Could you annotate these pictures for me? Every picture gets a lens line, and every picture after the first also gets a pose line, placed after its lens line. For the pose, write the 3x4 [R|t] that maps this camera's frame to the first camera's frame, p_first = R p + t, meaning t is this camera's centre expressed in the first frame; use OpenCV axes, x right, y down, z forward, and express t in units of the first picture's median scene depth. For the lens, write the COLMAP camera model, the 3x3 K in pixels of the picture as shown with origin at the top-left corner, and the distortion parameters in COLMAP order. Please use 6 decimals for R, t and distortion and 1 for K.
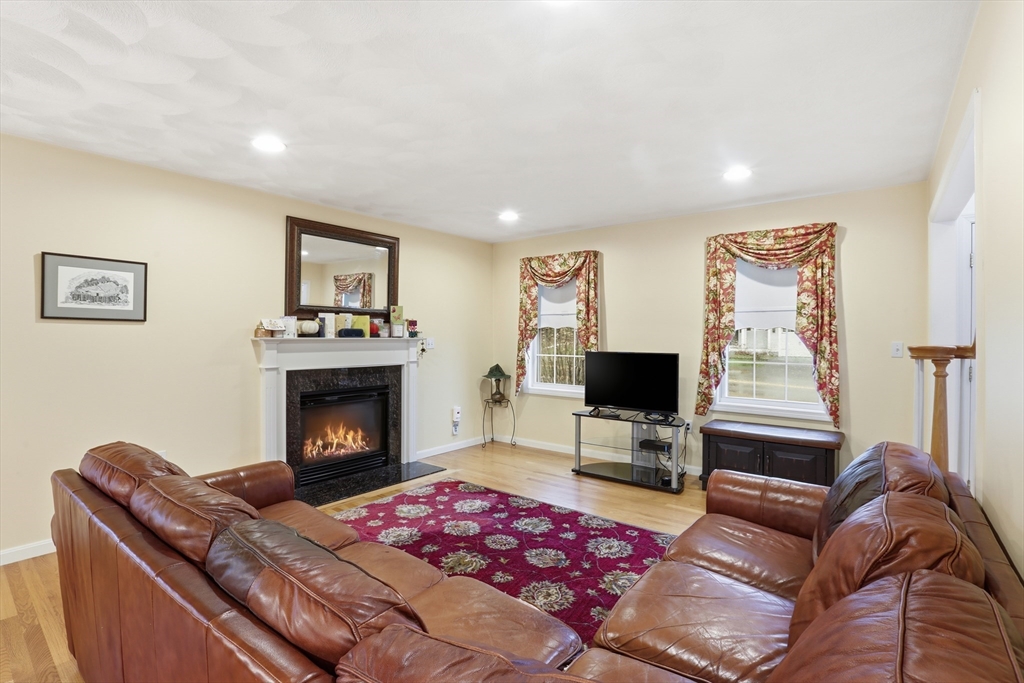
lens RADIAL K [[483.3, 0, 502.7], [0, 483.3, 336.3], [0, 0, 1]] dist [-0.039218, 0.011750]
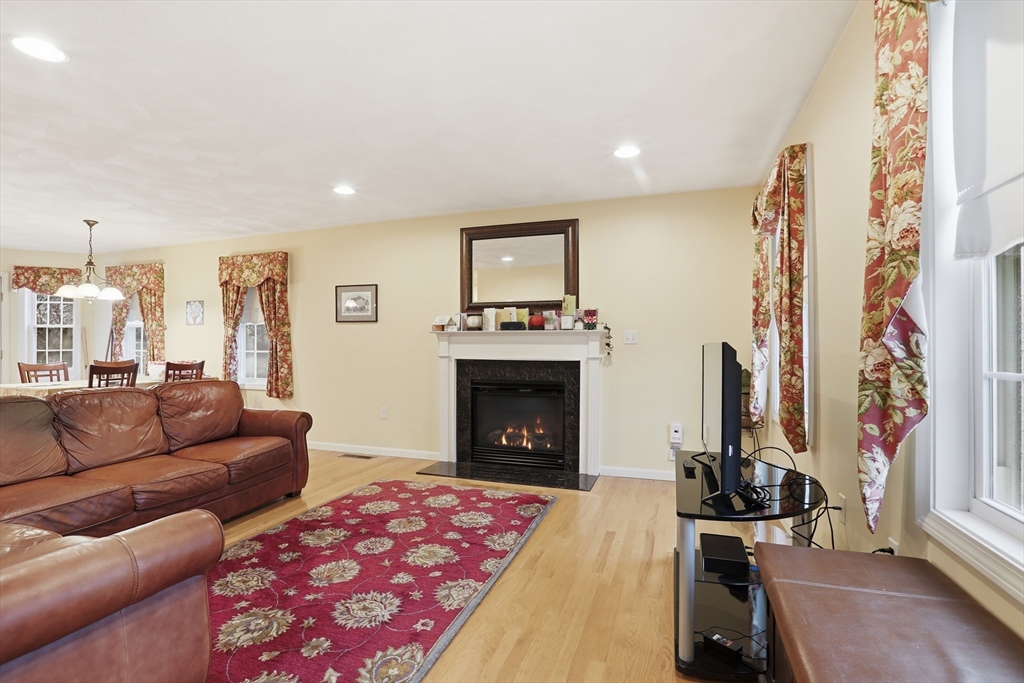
lens RADIAL K [[483.3, 0, 512.4], [0, 483.3, 344.3], [0, 0, 1]] dist [-0.039218, 0.011750]
pose [[0.332148, -0.006507, -0.943205, 0.733274], [-0.002688, 0.999966, -0.007846, 0.044478], [0.943223, 0.005142, 0.332119, 0.742052]]
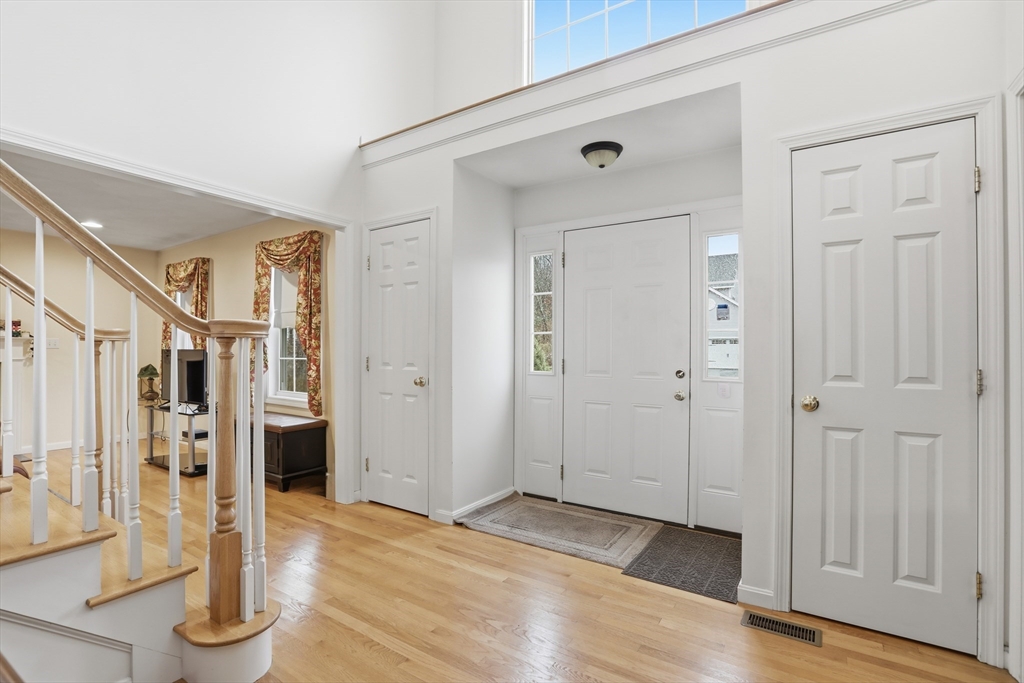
lens RADIAL K [[483.3, 0, 513.3], [0, 483.3, 342.1], [0, 0, 1]] dist [-0.039218, 0.011750]
pose [[0.997022, -0.000175, 0.077123, 1.052444], [0.001452, 0.999863, -0.016499, 0.040243], [-0.077109, 0.016562, 0.996885, -0.149787]]
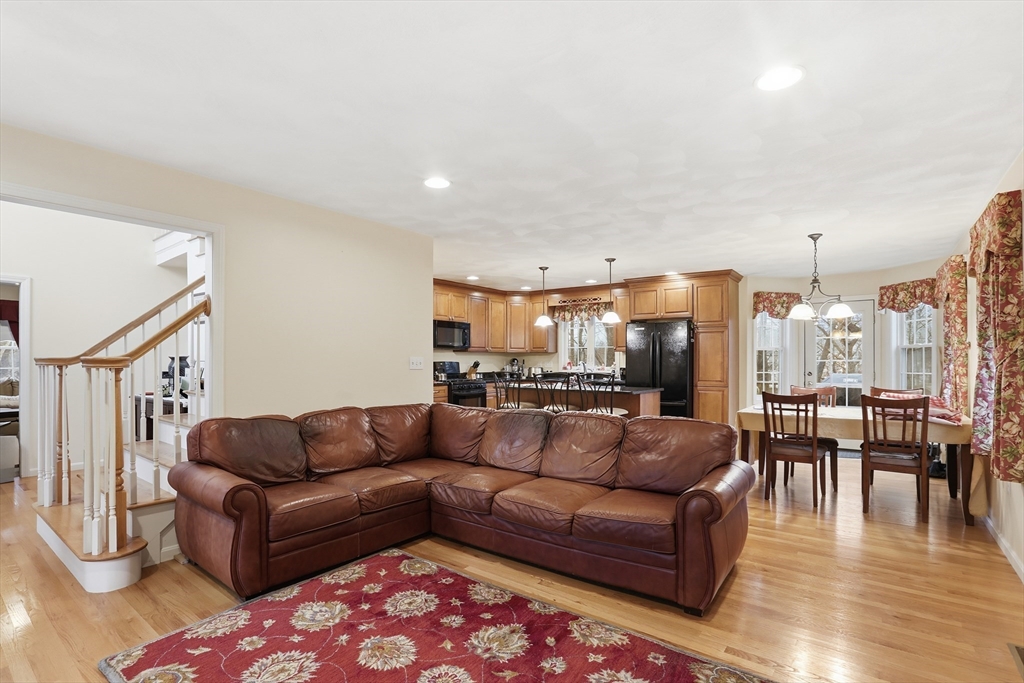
lens RADIAL K [[483.3, 0, 498.1], [0, 483.3, 364.5], [0, 0, 1]] dist [-0.039218, 0.011750]
pose [[-0.999973, -0.002107, -0.006970, -0.051910], [-0.002198, 0.999912, 0.013073, 0.011557], [0.006942, 0.013088, -0.999890, 1.257327]]
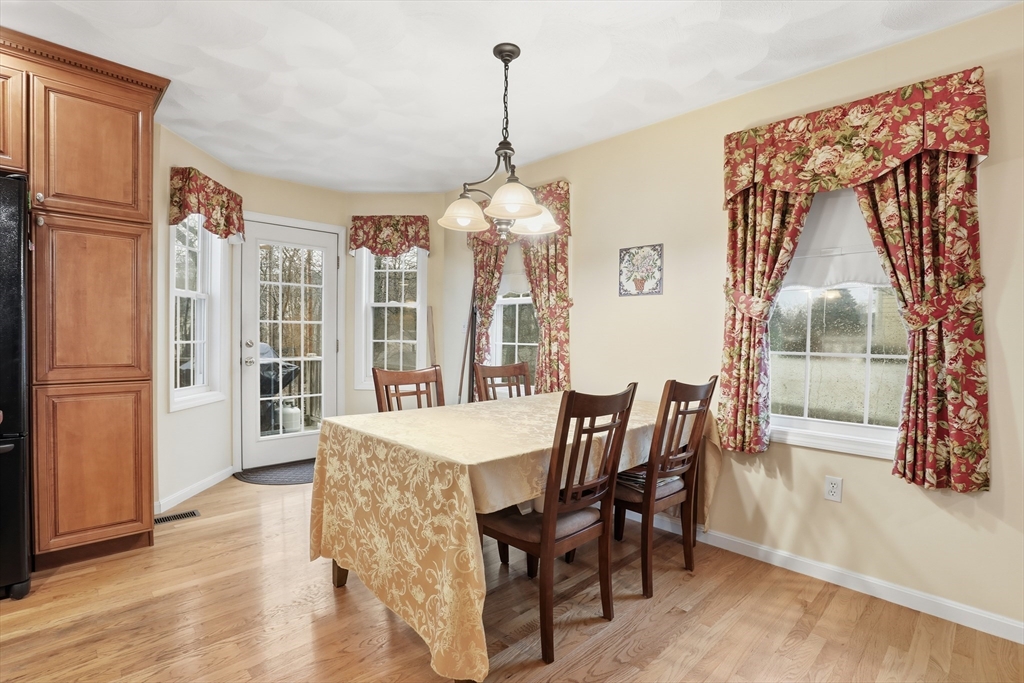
lens RADIAL K [[483.3, 0, 512.3], [0, 483.3, 344.1], [0, 0, 1]] dist [-0.039218, 0.011750]
pose [[-0.118230, 0.015758, -0.992861, -0.277931], [-0.018141, 0.999673, 0.018027, 0.039992], [0.992821, 0.020142, -0.117905, 0.171726]]
